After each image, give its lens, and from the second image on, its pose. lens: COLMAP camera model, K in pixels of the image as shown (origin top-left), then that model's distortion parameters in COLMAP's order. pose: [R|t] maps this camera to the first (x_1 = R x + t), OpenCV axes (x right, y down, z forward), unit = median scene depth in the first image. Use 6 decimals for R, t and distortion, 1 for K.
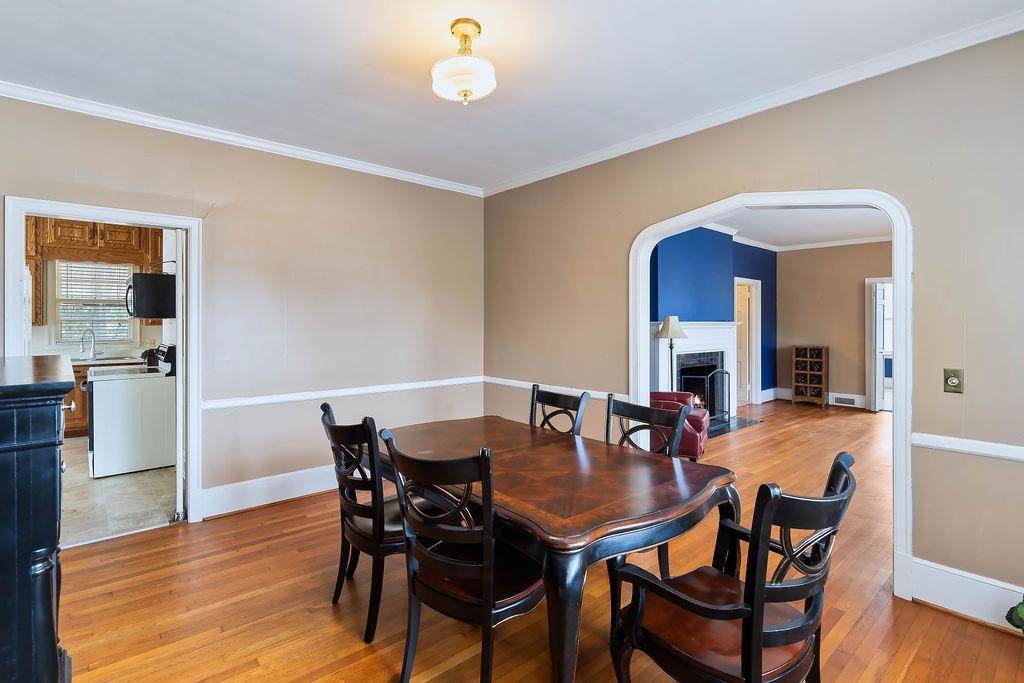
lens RADIAL K [[500.1, 0, 514.7], [0, 500.1, 330.2], [0, 0, 1]] dist [0.005449, 0.000238]
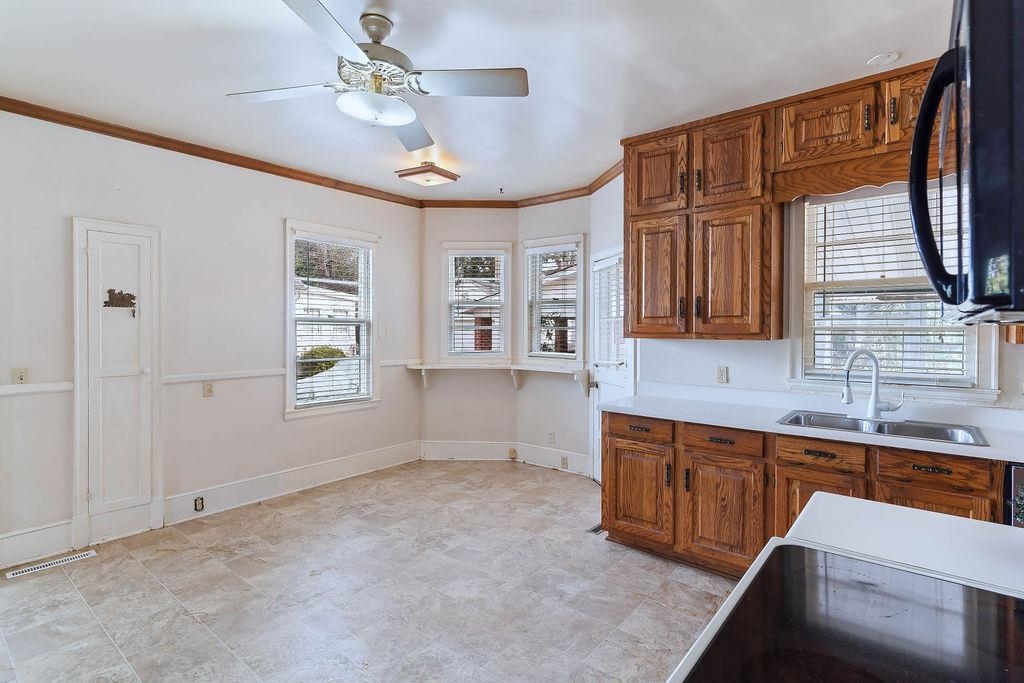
lens RADIAL K [[500.1, 0, 514.7], [0, 500.1, 330.2], [0, 0, 1]] dist [0.005449, 0.000238]
pose [[0.162359, 0.002688, -0.986728, -0.487058], [-0.015558, 0.999879, 0.000164, -0.014260], [0.986609, 0.015325, 0.162382, 0.651347]]
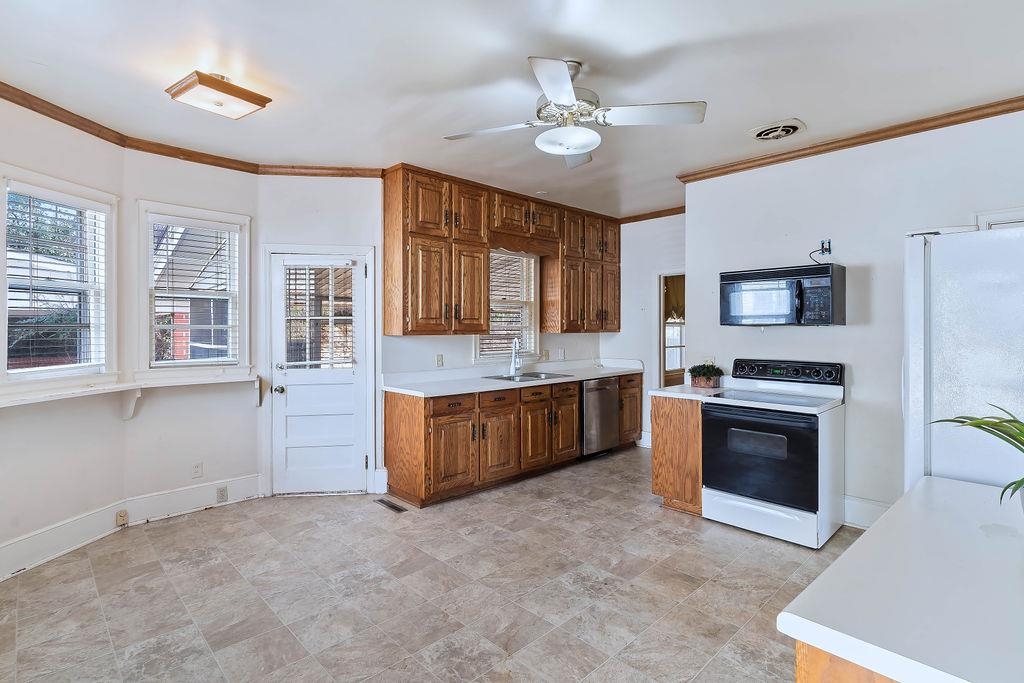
lens RADIAL K [[500.1, 0, 514.7], [0, 500.1, 330.2], [0, 0, 1]] dist [0.005449, 0.000238]
pose [[0.999113, -0.003336, 0.041977, -0.889798], [0.003683, 0.999960, -0.008190, -0.008627], [-0.041948, 0.008337, 0.999085, 0.227541]]
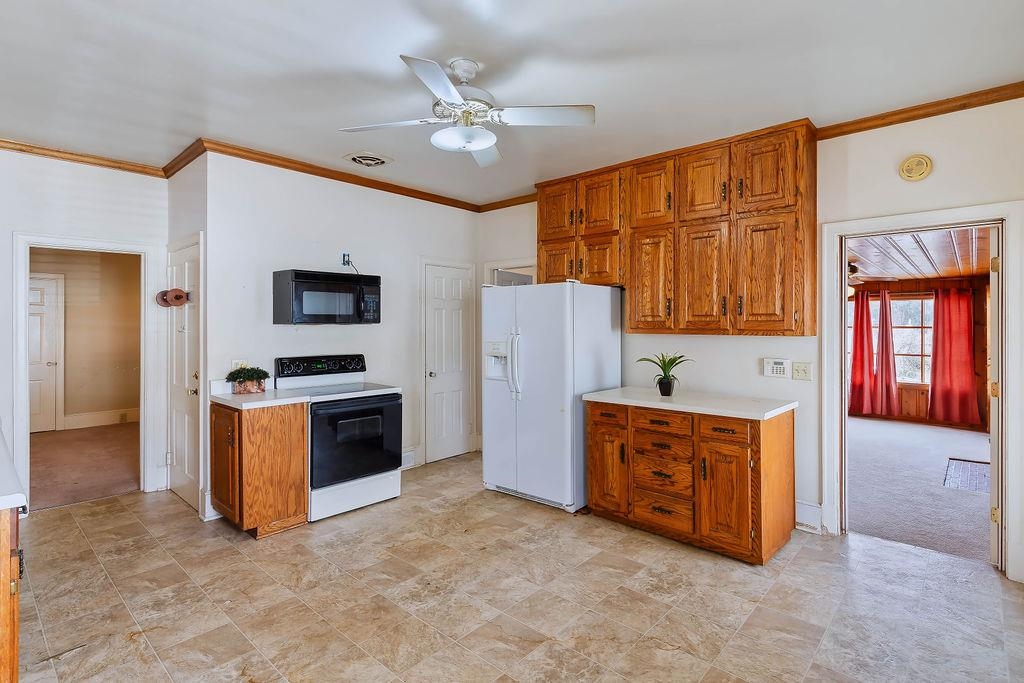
lens RADIAL K [[505.9, 0, 512.7], [0, 505.9, 324.7], [0, 0, 1]] dist [-0.000068, -0.000146]
pose [[-0.100985, -0.001514, 0.994887, -1.223648], [0.013976, 0.999898, 0.002941, -0.015434], [-0.994790, 0.014202, -0.100953, 0.616190]]
